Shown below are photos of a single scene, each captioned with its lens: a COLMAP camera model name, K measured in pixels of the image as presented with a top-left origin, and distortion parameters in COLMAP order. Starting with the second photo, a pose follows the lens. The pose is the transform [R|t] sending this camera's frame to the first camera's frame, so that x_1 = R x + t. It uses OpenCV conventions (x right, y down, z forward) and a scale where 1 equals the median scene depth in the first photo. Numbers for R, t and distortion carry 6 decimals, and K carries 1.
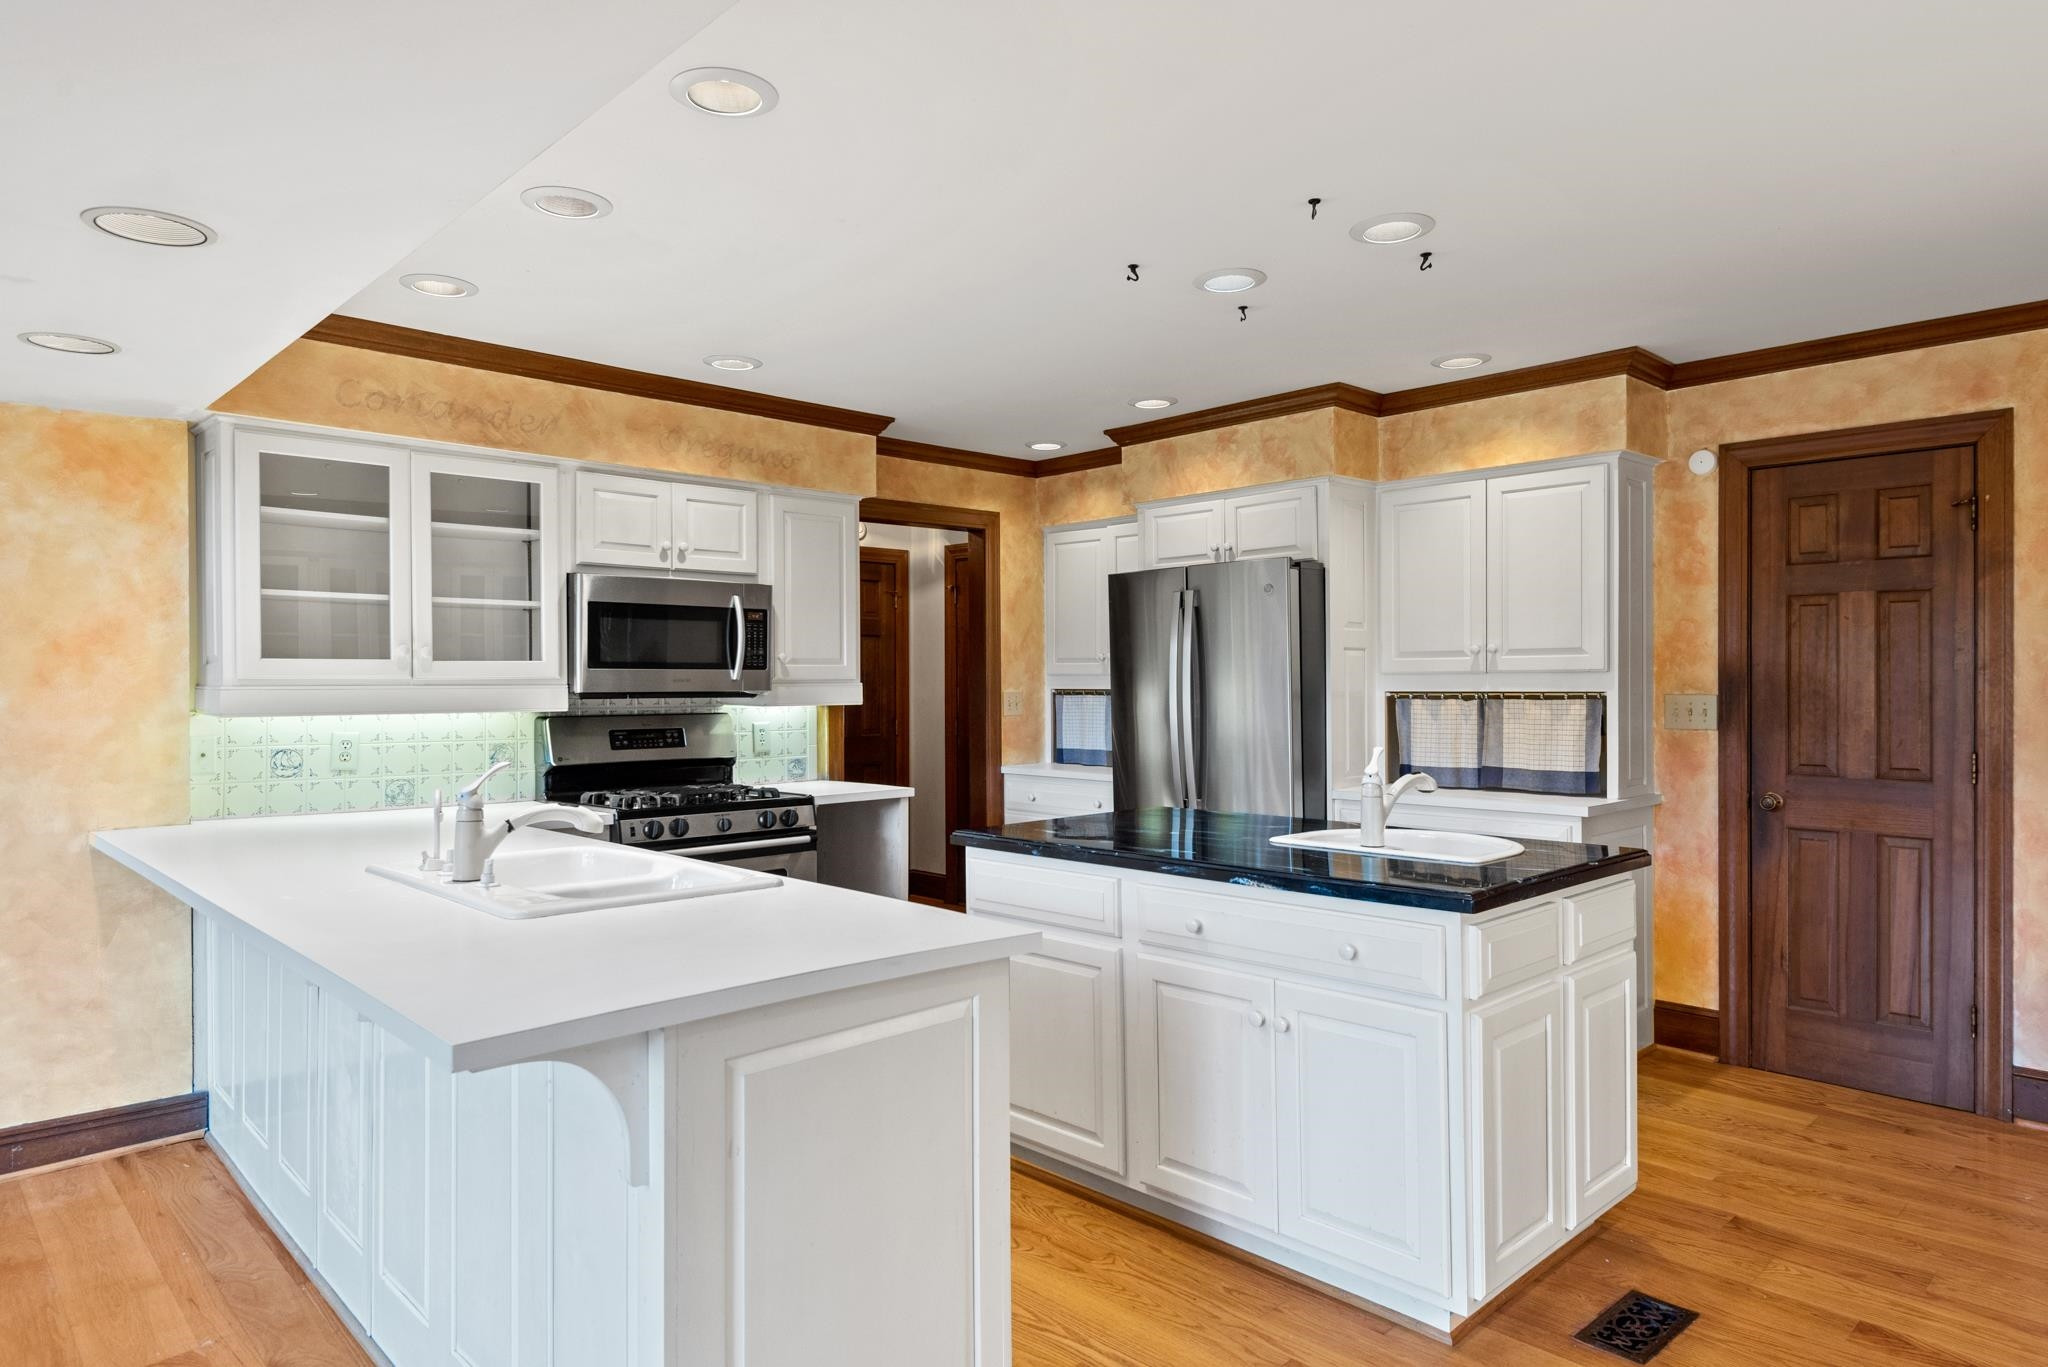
lens RADIAL K [[1220.5, 0, 1022.7], [0, 1220.5, 685.2], [0, 0, 1]] dist [-0.057308, -0.003145]
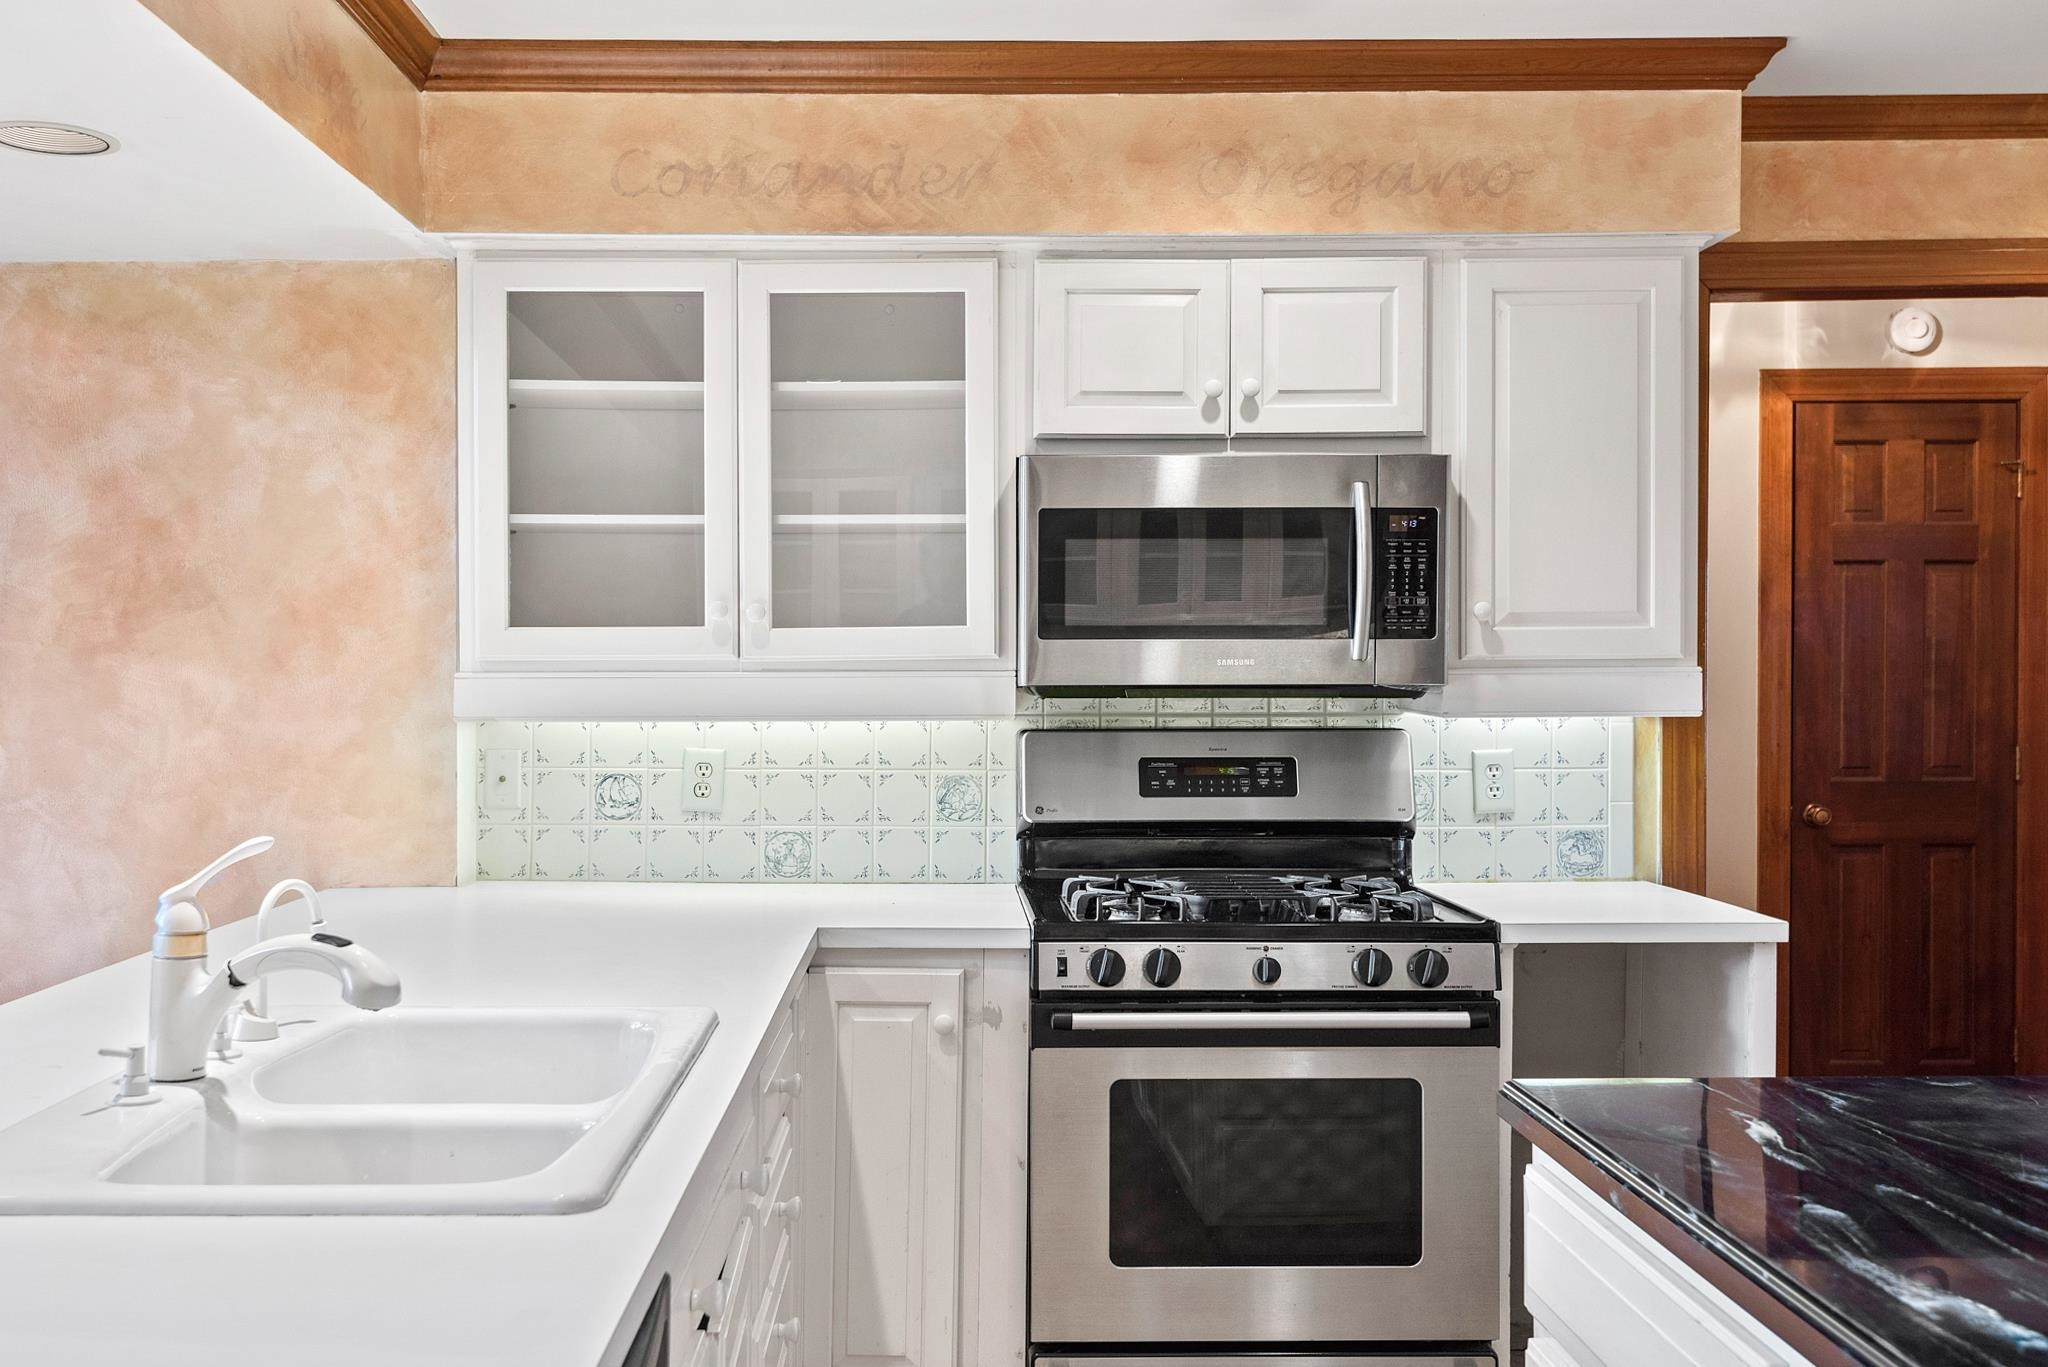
lens RADIAL K [[1910.0, 0, 1022.5], [0, 1910.0, 691.9], [0, 0, 1]] dist [-0.016370, 0.000000]
pose [[0.711155, 0.011759, -0.702936, 0.209152], [-0.000731, 0.999872, 0.015987, -0.004374], [0.703034, -0.010855, 0.711073, 0.416059]]
